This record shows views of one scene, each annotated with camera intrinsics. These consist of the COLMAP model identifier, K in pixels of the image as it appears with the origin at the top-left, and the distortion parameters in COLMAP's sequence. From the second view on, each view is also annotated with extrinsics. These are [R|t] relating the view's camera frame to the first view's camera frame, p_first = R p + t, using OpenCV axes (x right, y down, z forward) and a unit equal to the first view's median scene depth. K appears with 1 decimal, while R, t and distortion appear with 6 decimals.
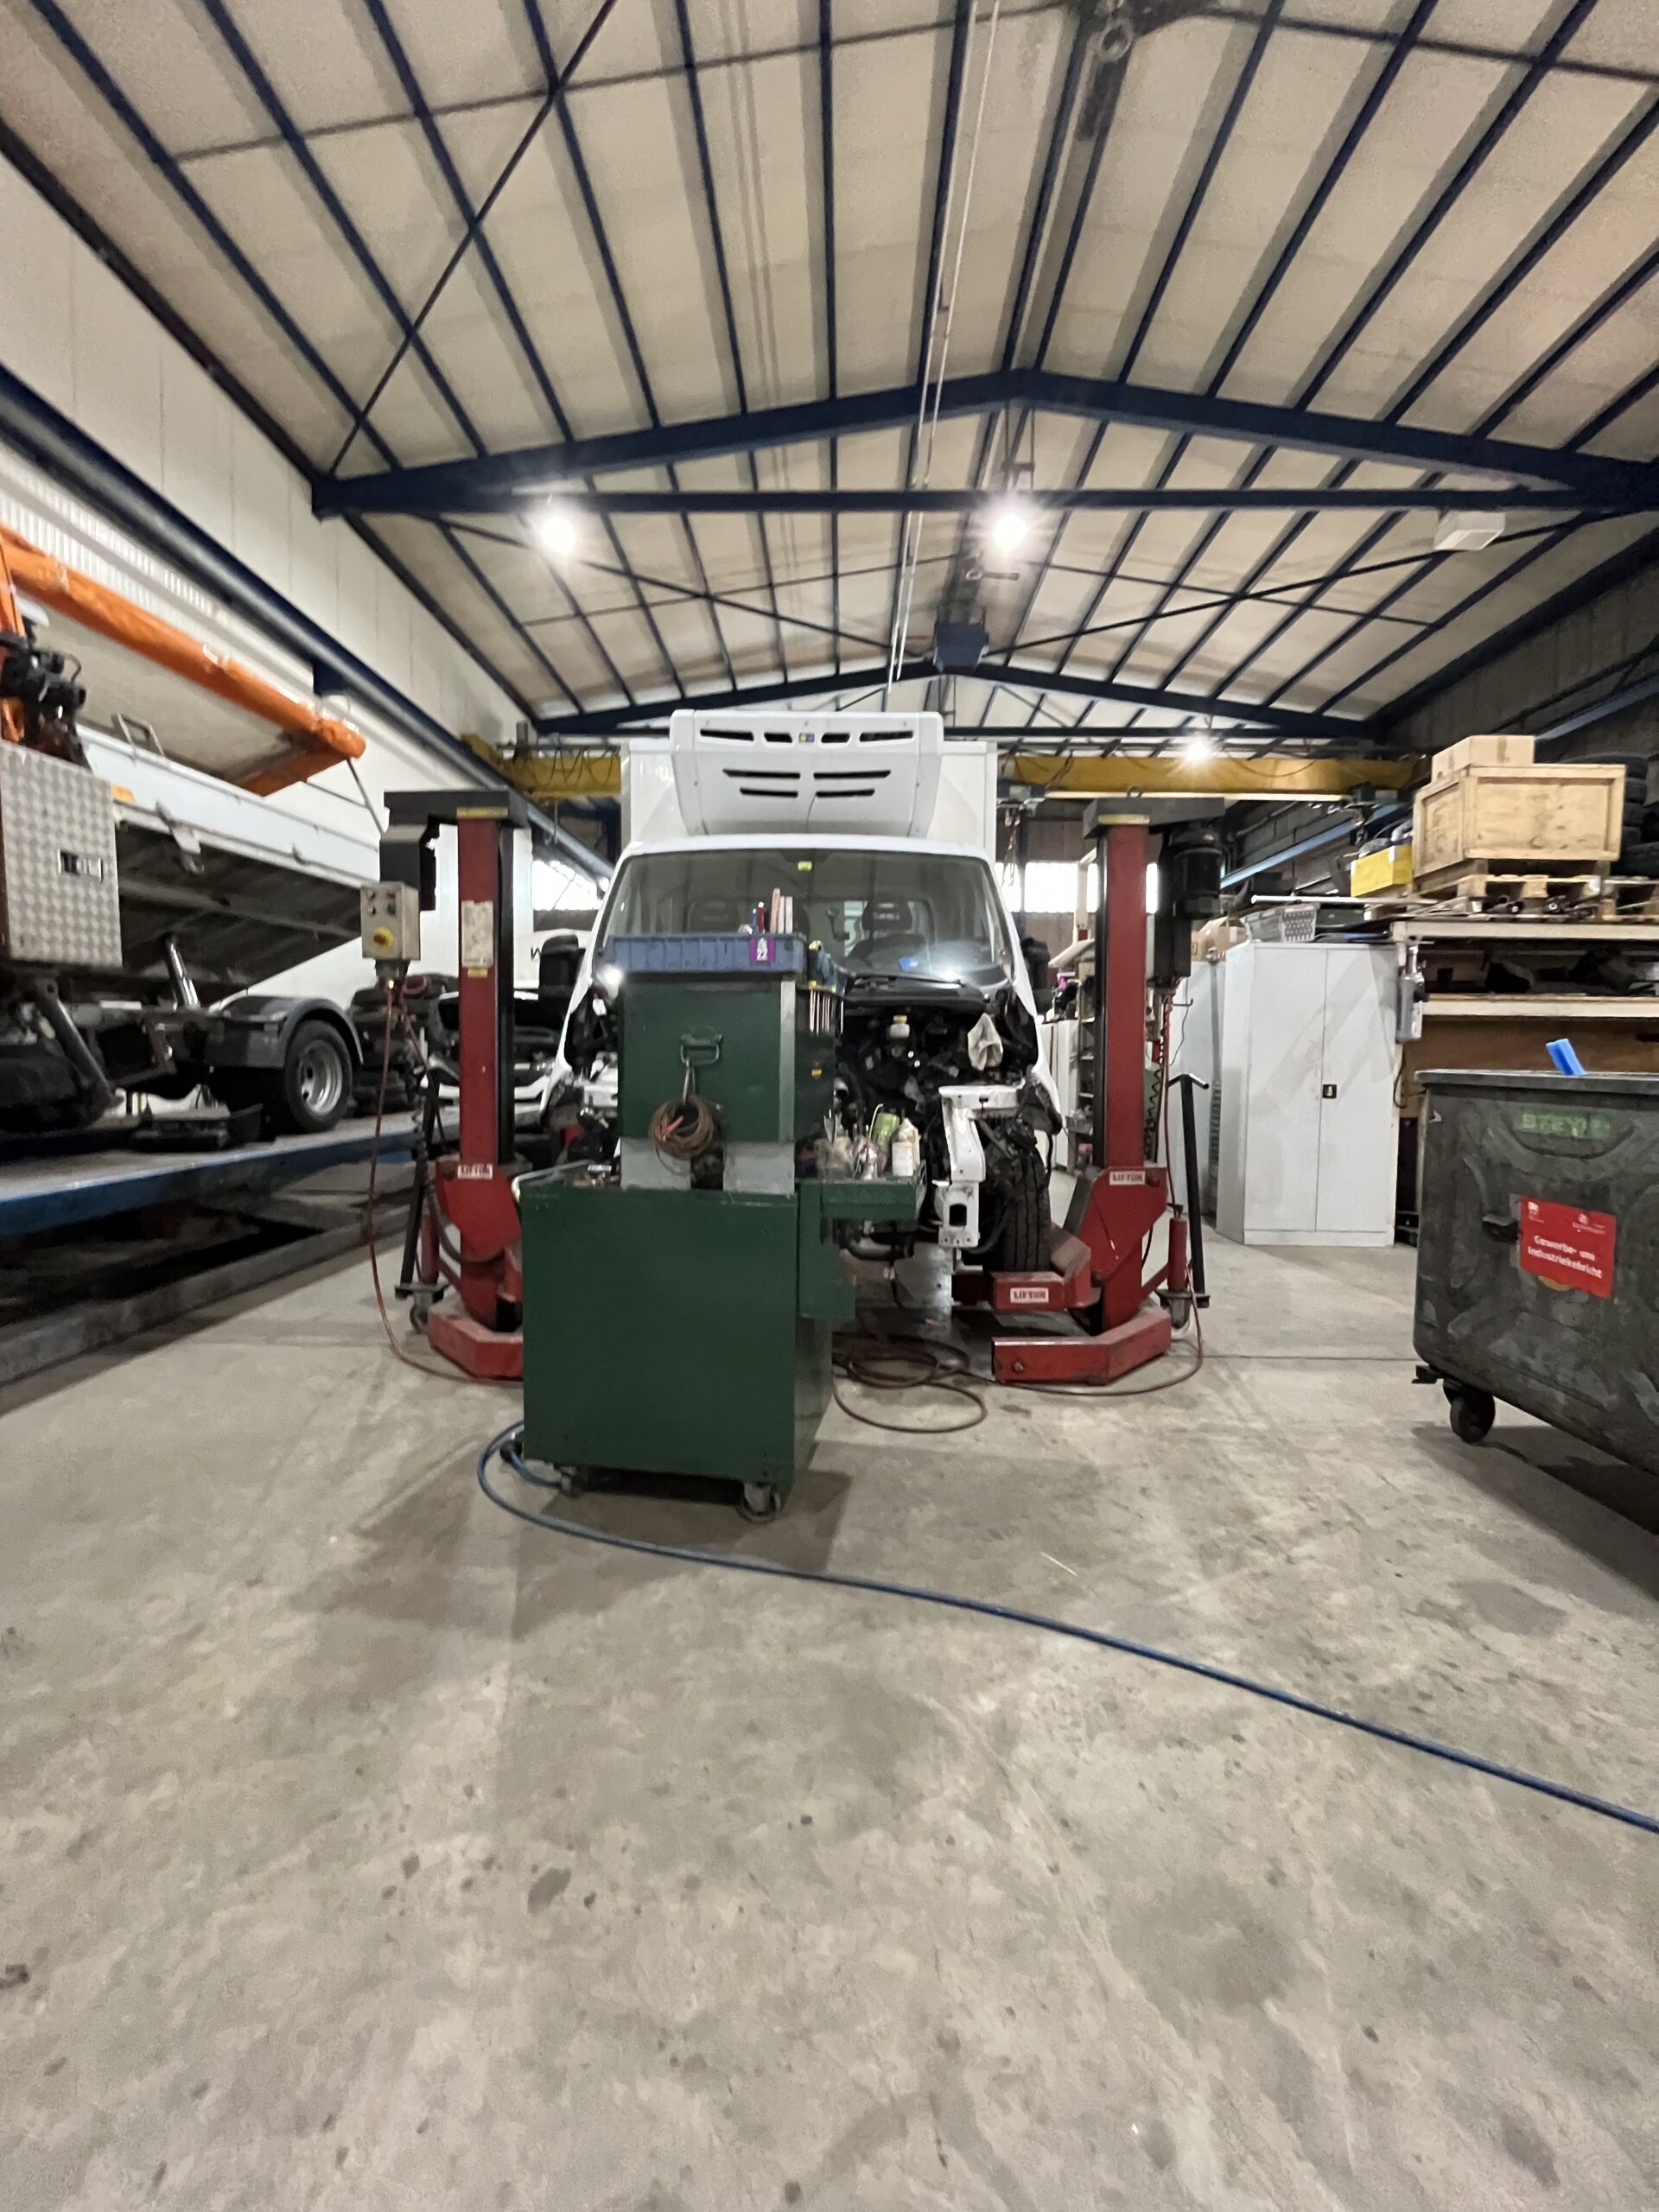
lens RADIAL K [[881.5, 0, 812.2], [0, 881.5, 1102.5], [0, 0, 1]] dist [0.007135, 0.000262]
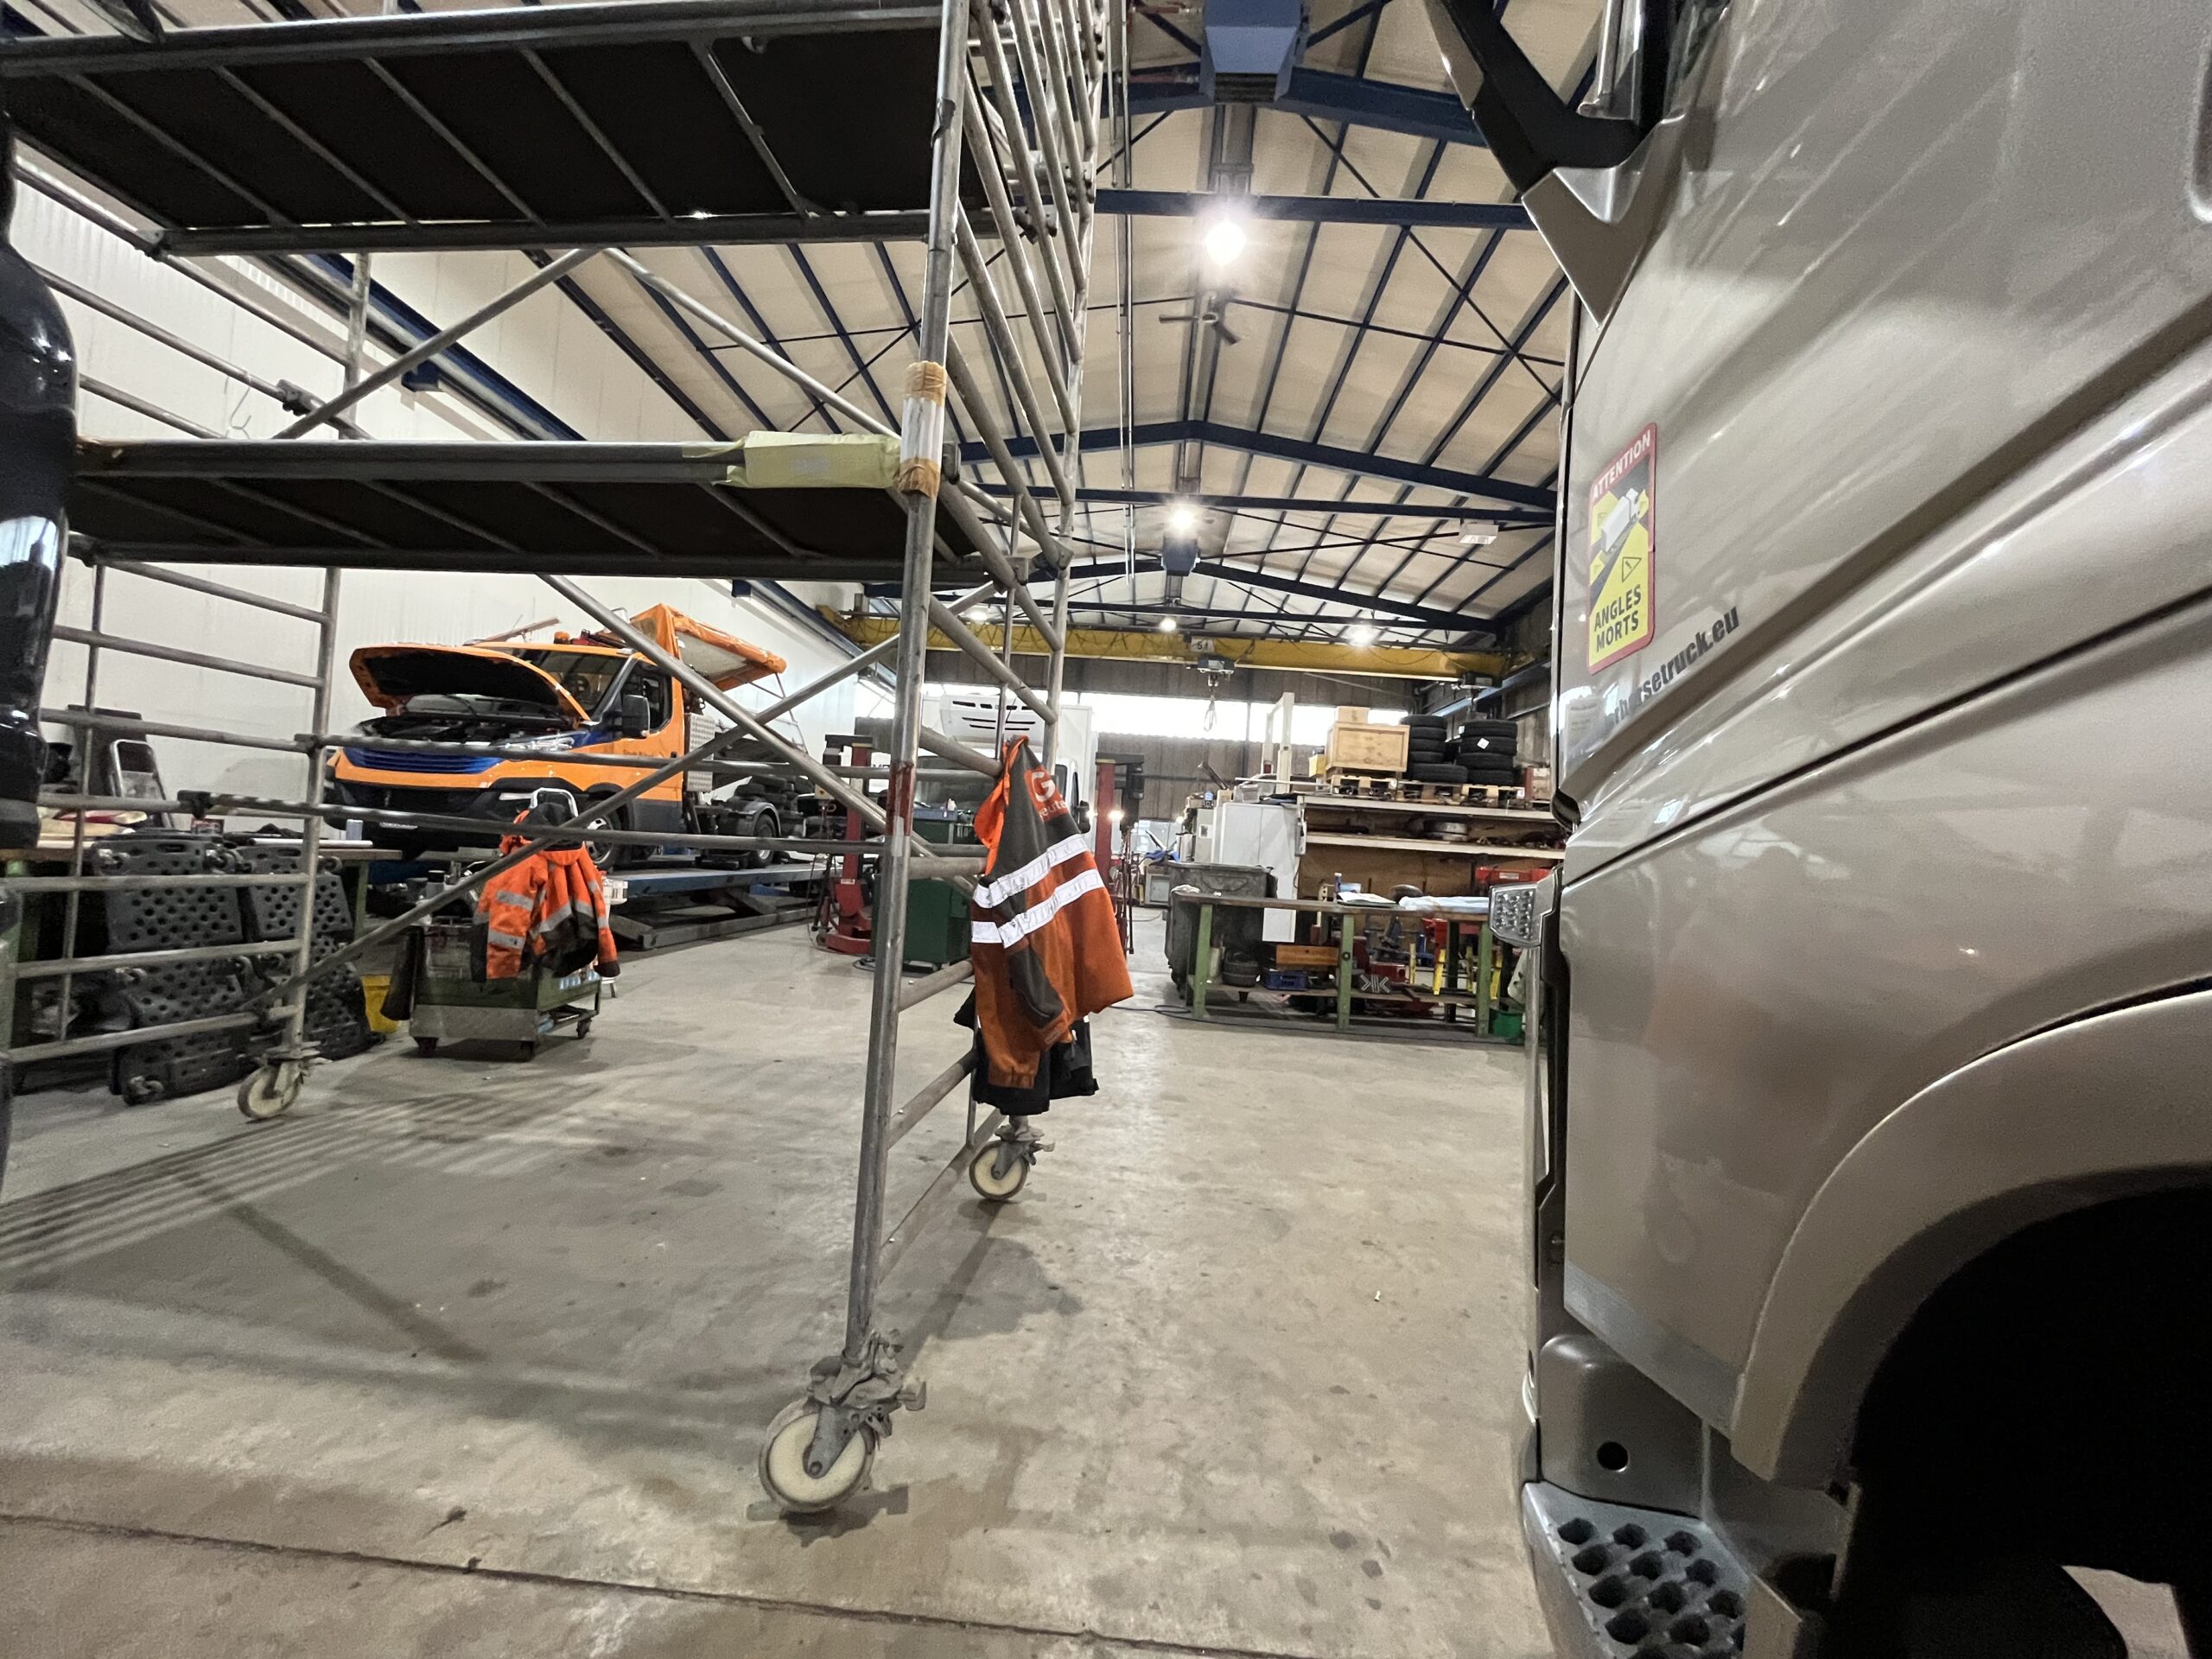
lens RADIAL K [[881.5, 0, 1095.0], [0, 881.5, 818.3], [0, 0, 1]] dist [0.007135, 0.000262]
pose [[0.998286, 0.056718, -0.014397, 0.117867], [-0.057768, 0.994459, -0.087825, 0.025337], [0.009336, 0.088506, 0.996032, -0.504443]]
